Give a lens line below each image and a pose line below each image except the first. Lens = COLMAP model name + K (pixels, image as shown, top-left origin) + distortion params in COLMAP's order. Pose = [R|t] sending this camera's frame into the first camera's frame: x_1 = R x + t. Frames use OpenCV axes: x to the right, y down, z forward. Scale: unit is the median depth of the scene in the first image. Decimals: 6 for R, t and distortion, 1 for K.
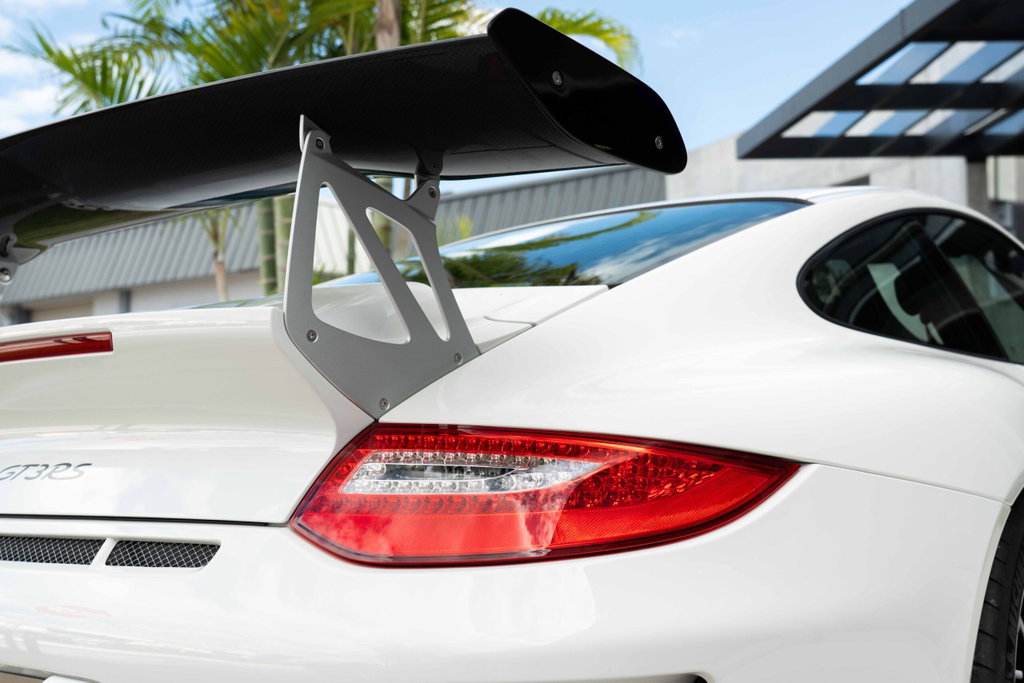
lens RADIAL K [[1180.0, 0, 512.0], [0, 1180.0, 341.5], [0, 0, 1]] dist [0.064980, -0.011385]
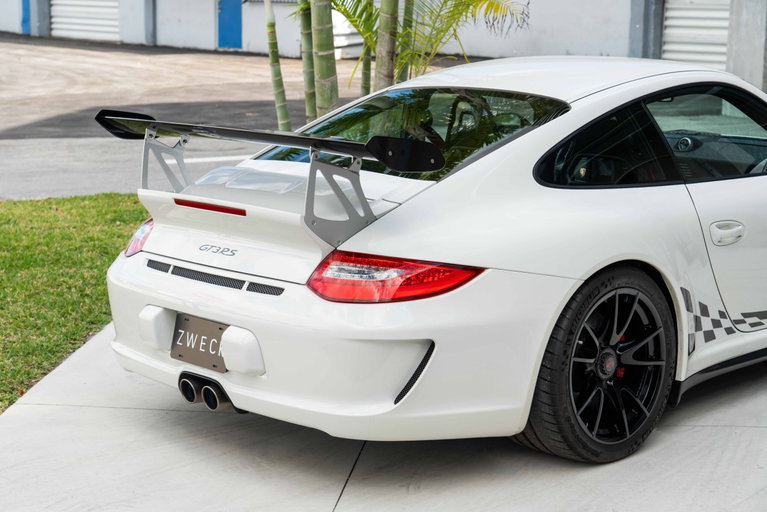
lens RADIAL K [[1444.8, 0, 383.5], [0, 1444.8, 256.0], [0, 0, 1]] dist [0.050773, 0.218251]
pose [[0.988226, 0.050285, -0.144501, 0.489349], [-0.011473, 0.966146, 0.257741, -0.790752], [0.152570, -0.253049, 0.955348, -2.259361]]
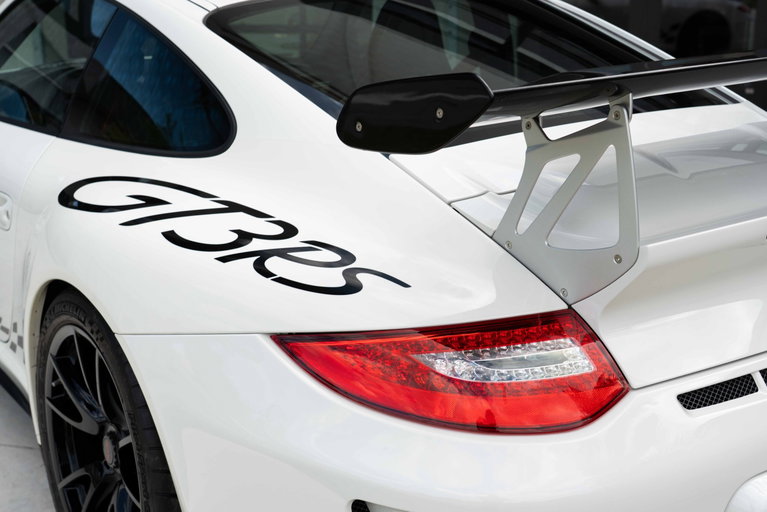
lens RADIAL K [[1091.3, 0, 393.8], [0, 1091.3, 257.6], [0, 0, 1]] dist [0.022676, 0.053964]
pose [[0.288526, -0.238757, 0.927226, -1.838880], [-0.070502, 0.960484, 0.269259, -0.258404], [-0.954873, -0.143059, 0.260291, 1.244868]]
